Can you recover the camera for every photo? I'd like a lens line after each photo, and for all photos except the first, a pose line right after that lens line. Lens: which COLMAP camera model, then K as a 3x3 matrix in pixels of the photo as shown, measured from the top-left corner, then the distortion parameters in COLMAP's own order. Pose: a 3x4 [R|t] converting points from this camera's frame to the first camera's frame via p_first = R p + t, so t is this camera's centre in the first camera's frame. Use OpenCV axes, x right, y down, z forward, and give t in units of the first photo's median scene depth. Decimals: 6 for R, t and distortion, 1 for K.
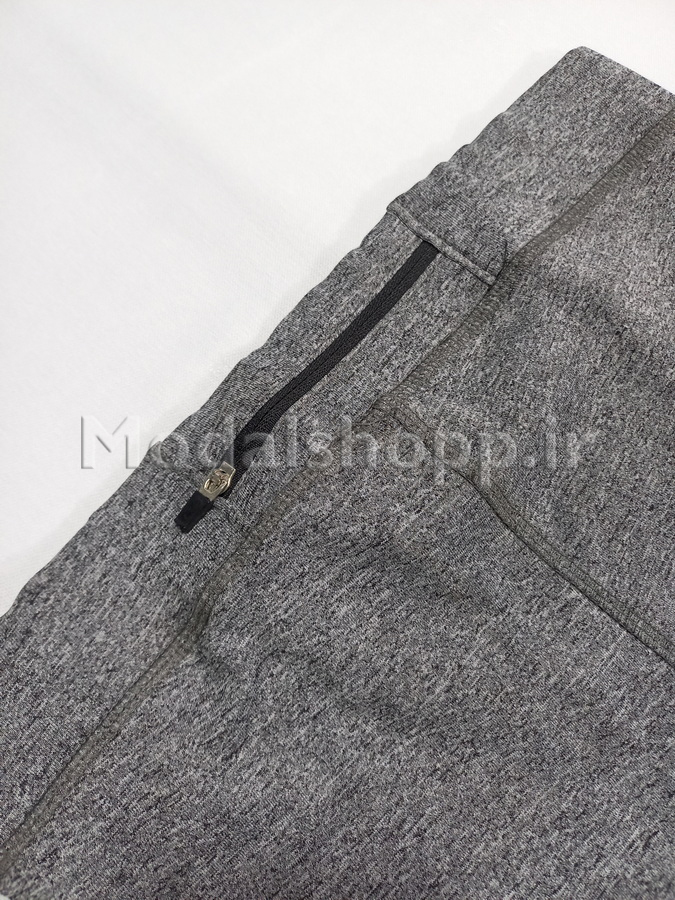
lens RADIAL K [[665.5, 0, 336.0], [0, 665.5, 451.6], [0, 0, 1]] dist [0.007952, -0.002219]
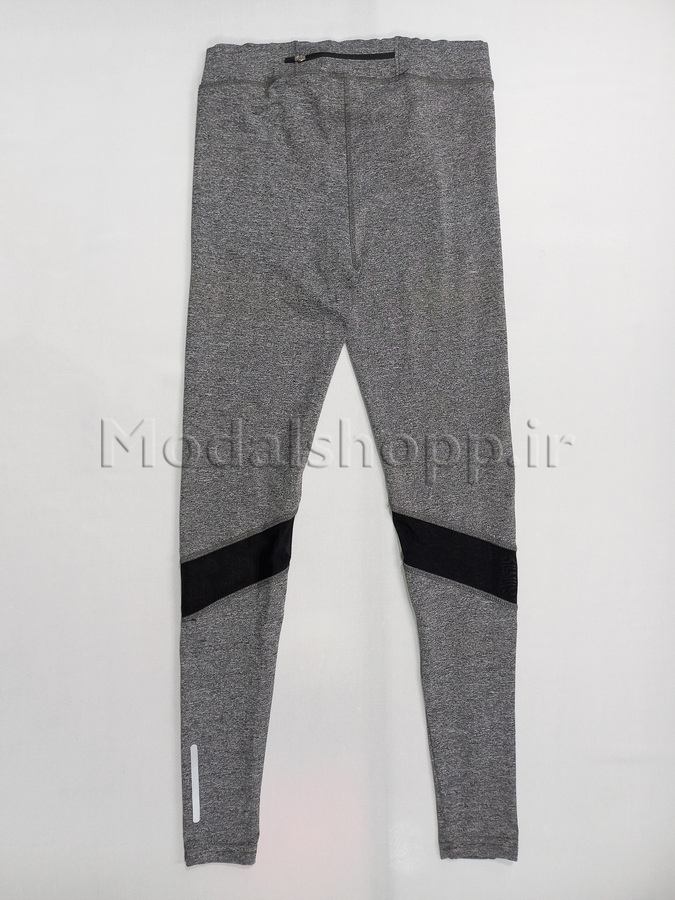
lens RADIAL K [[665.5, 0, 339.8], [0, 665.5, 449.1], [0, 0, 1]] dist [0.007952, -0.002219]
pose [[0.675531, 0.736420, -0.036659, 1.698775], [-0.707273, 0.661242, 0.250049, 0.394310], [0.208382, -0.142988, 0.967539, -2.853717]]
